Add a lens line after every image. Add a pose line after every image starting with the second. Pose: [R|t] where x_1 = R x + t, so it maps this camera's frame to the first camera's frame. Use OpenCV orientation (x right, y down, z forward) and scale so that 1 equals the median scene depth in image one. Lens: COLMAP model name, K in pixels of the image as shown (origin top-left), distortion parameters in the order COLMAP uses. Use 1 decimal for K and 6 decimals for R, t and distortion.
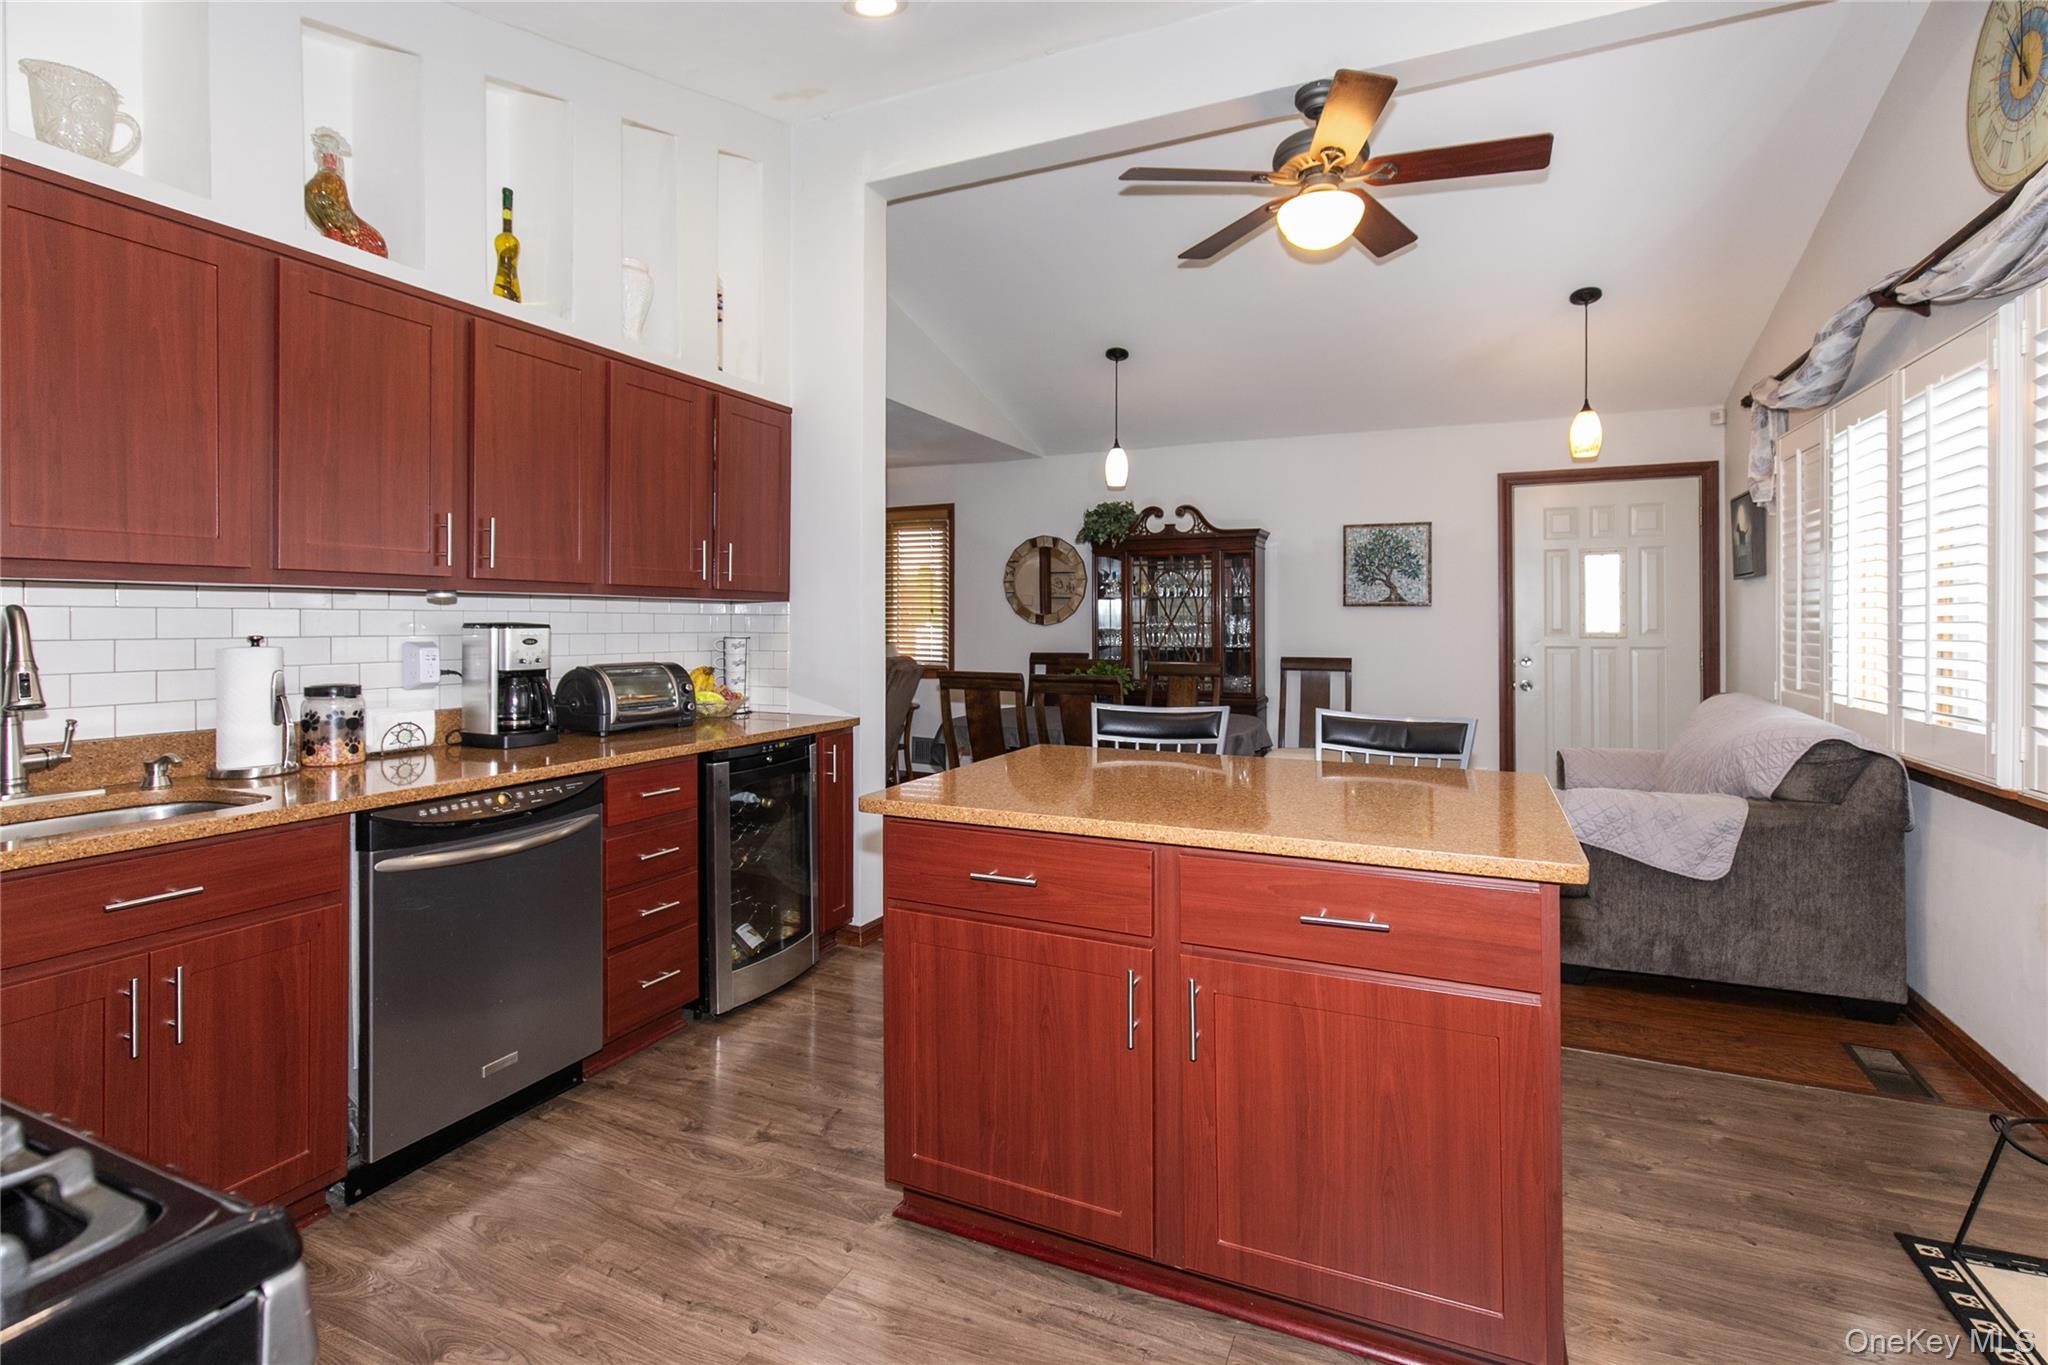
lens RADIAL K [[938.5, 0, 1030.4], [0, 938.5, 626.3], [0, 0, 1]] dist [-0.001874, -0.000479]
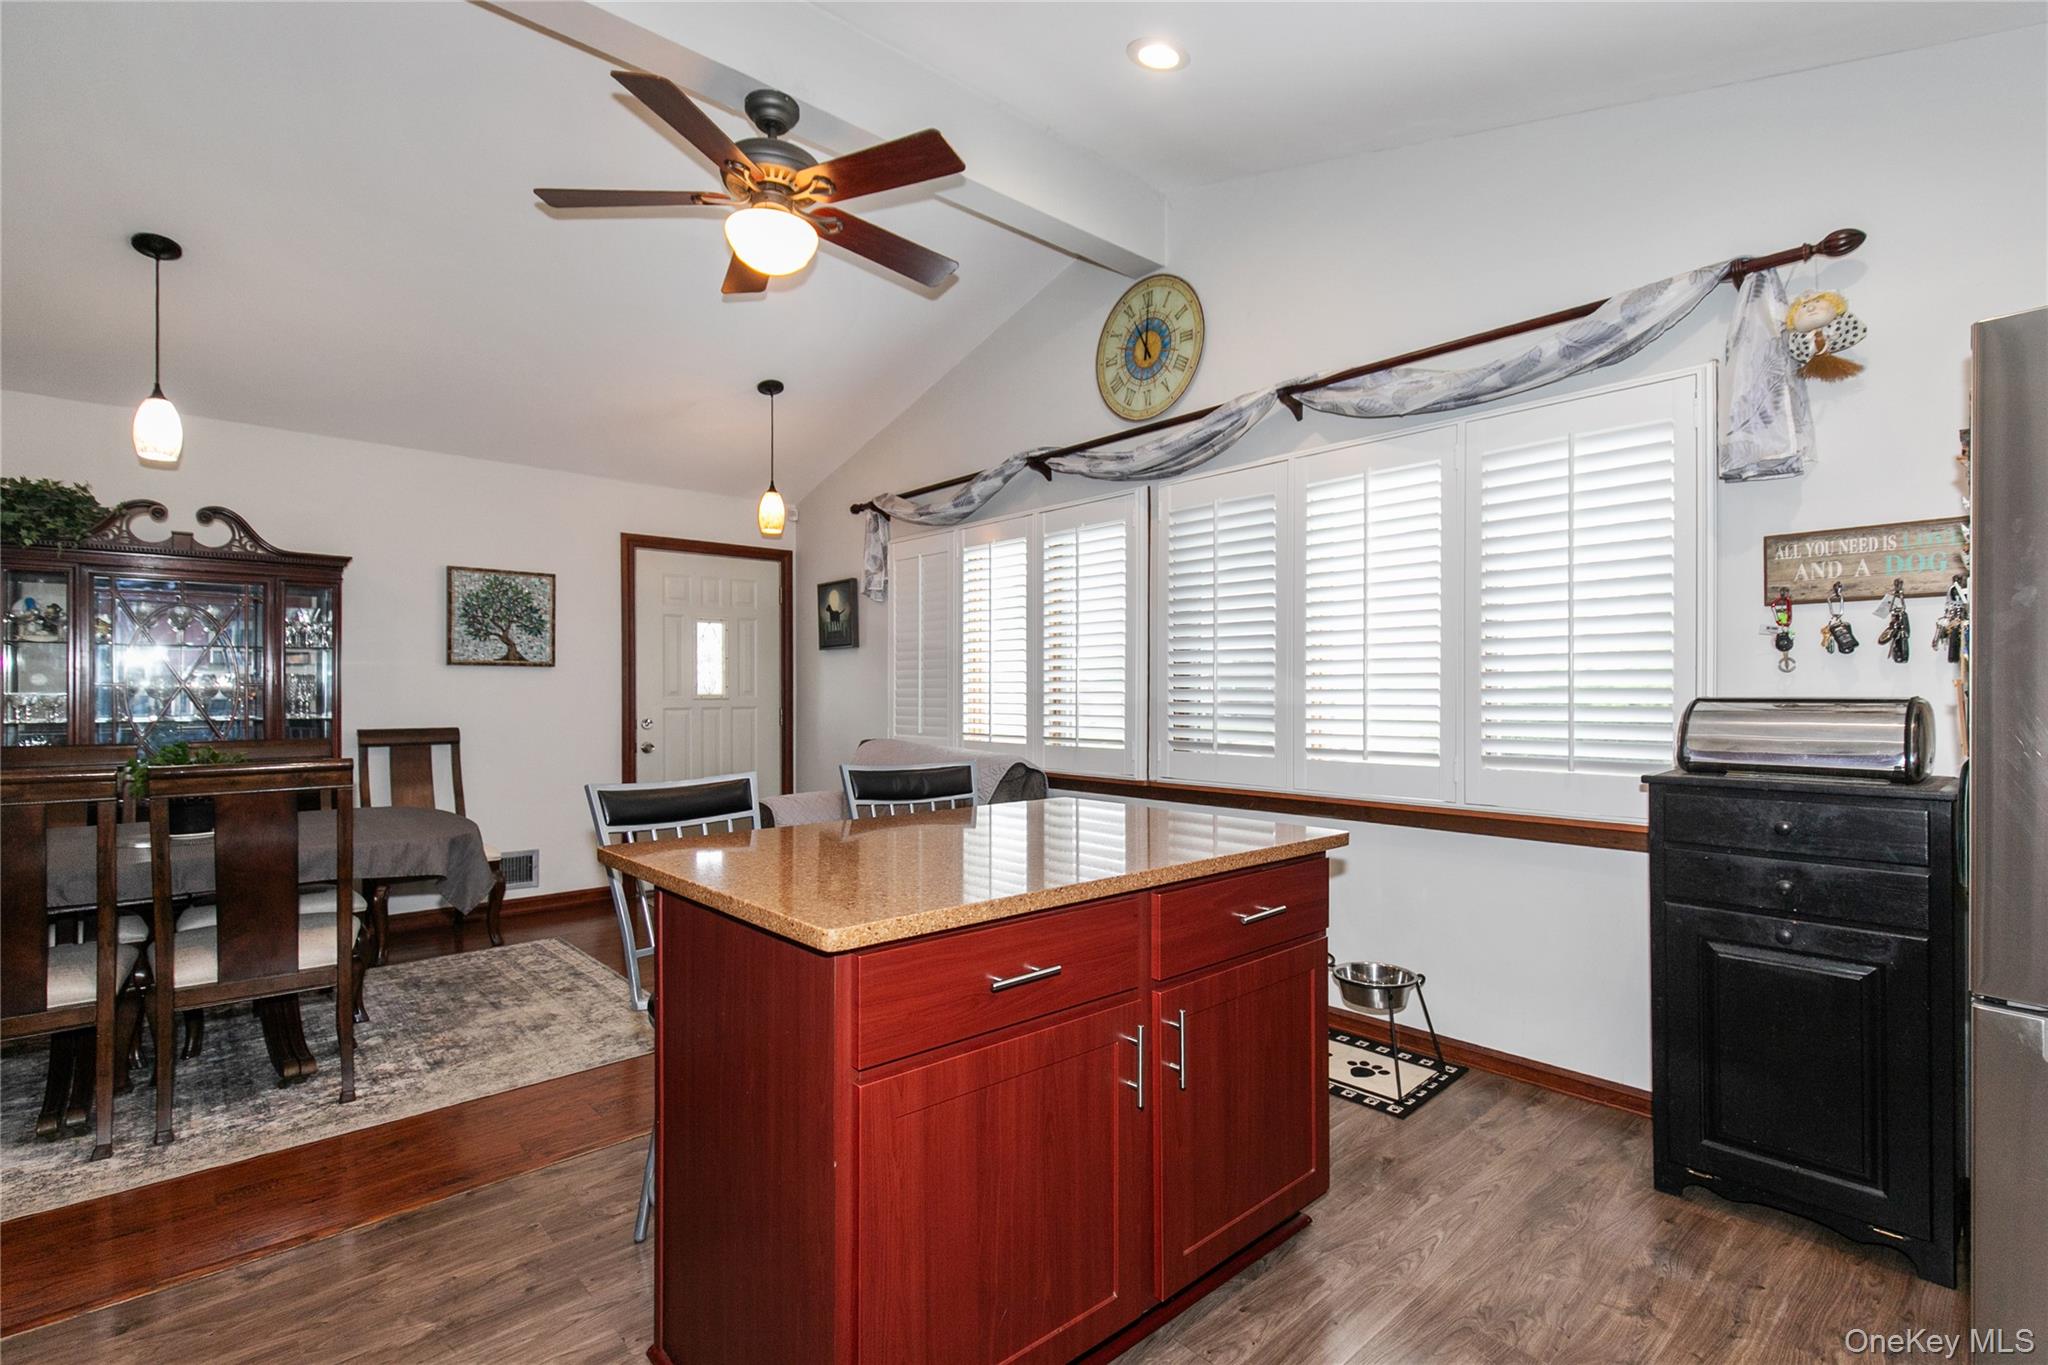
lens RADIAL K [[959.9, 0, 1028.5], [0, 959.9, 690.4], [0, 0, 1]] dist [-0.000026, -0.000174]
pose [[0.393262, 0.000098, 0.919426, -0.249425], [0.007382, 0.999967, -0.003264, 0.008034], [-0.919397, 0.008071, 0.393249, 0.211819]]
